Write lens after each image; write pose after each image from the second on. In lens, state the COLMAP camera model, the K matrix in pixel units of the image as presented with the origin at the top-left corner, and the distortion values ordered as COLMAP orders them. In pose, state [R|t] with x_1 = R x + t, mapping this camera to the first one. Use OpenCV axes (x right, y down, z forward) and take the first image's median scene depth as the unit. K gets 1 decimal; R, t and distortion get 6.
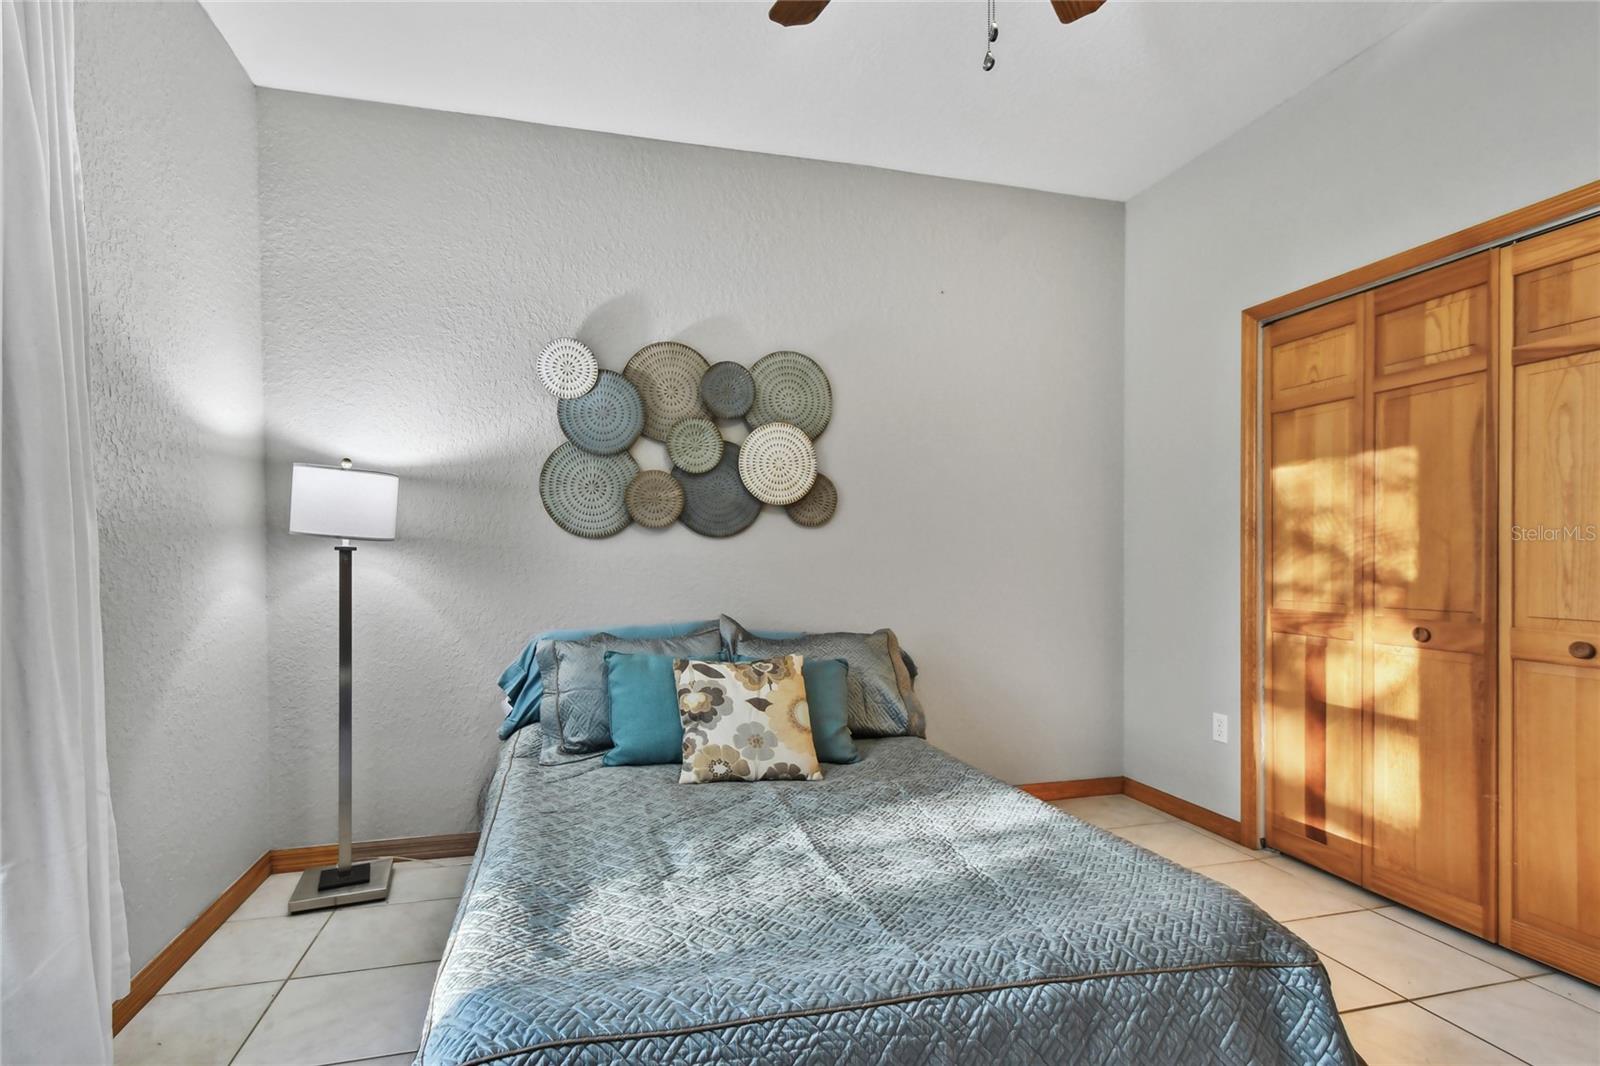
lens RADIAL K [[730.3, 0, 794.7], [0, 730.3, 570.6], [0, 0, 1]] dist [-0.013991, -0.000052]
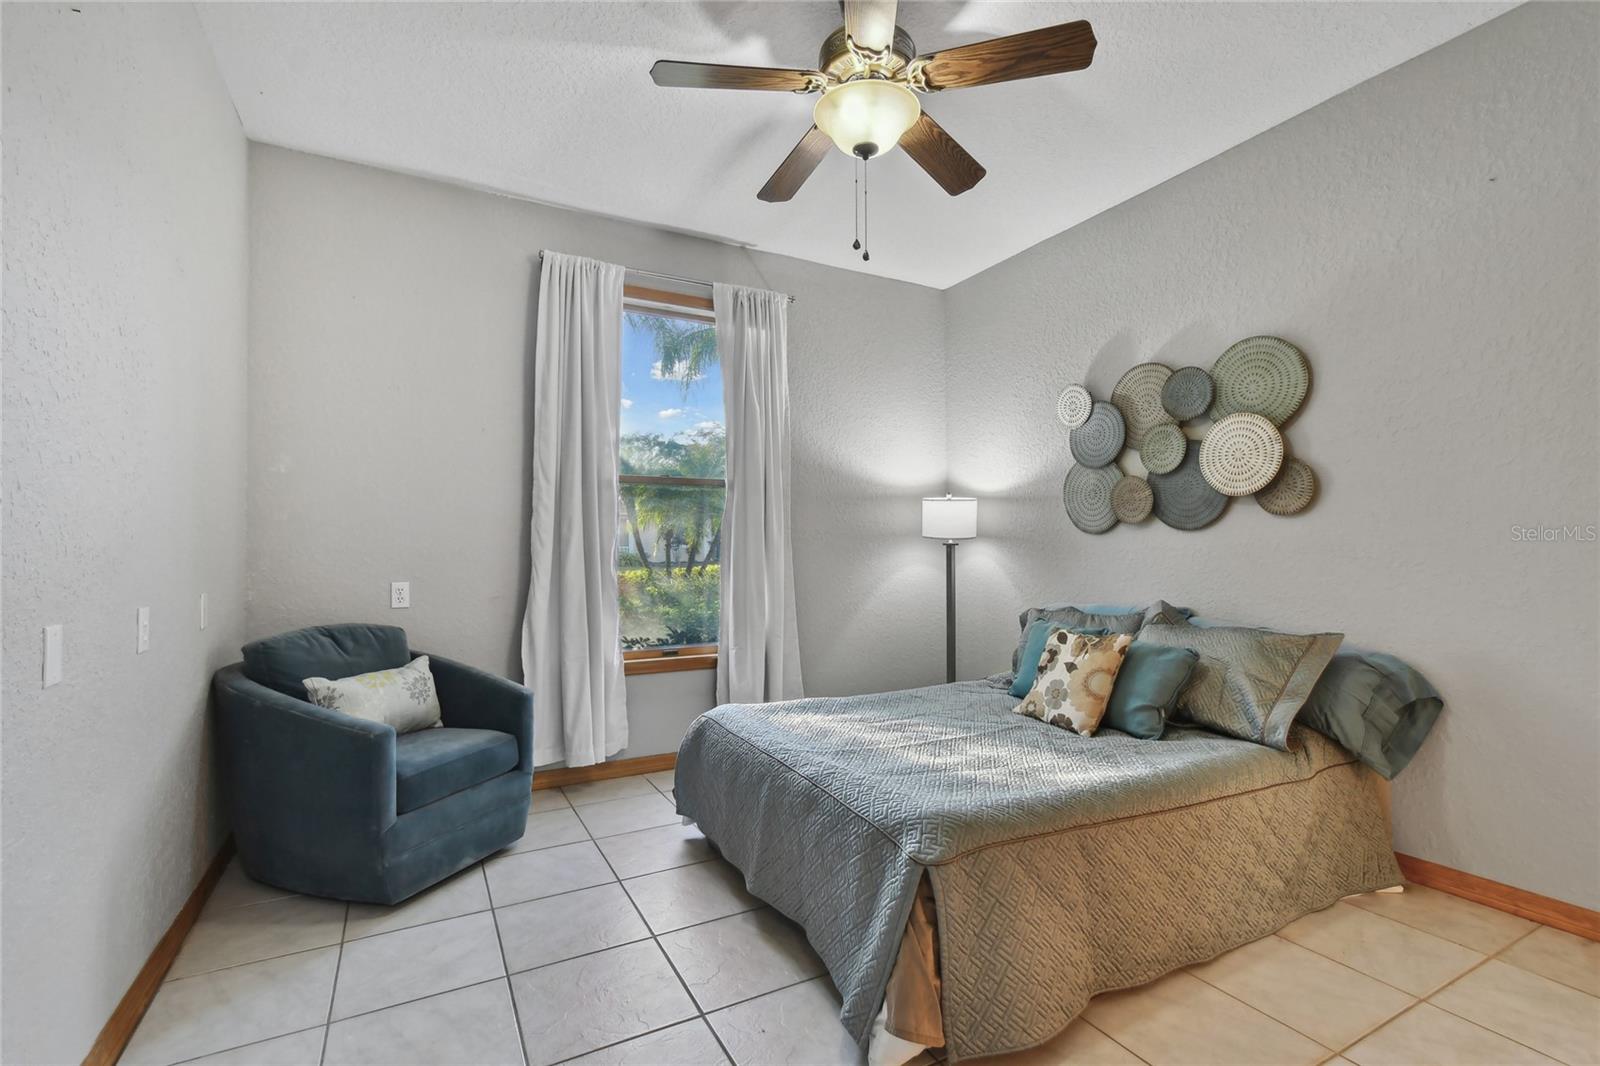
lens RADIAL K [[732.1, 0, 802.0], [0, 732.1, 543.6], [0, 0, 1]] dist [0.001241, 0.000052]
pose [[0.239045, -0.004641, -0.970997, 0.824156], [-0.015388, 0.999845, -0.008567, -0.008226], [0.970886, 0.016989, 0.238937, 0.196589]]
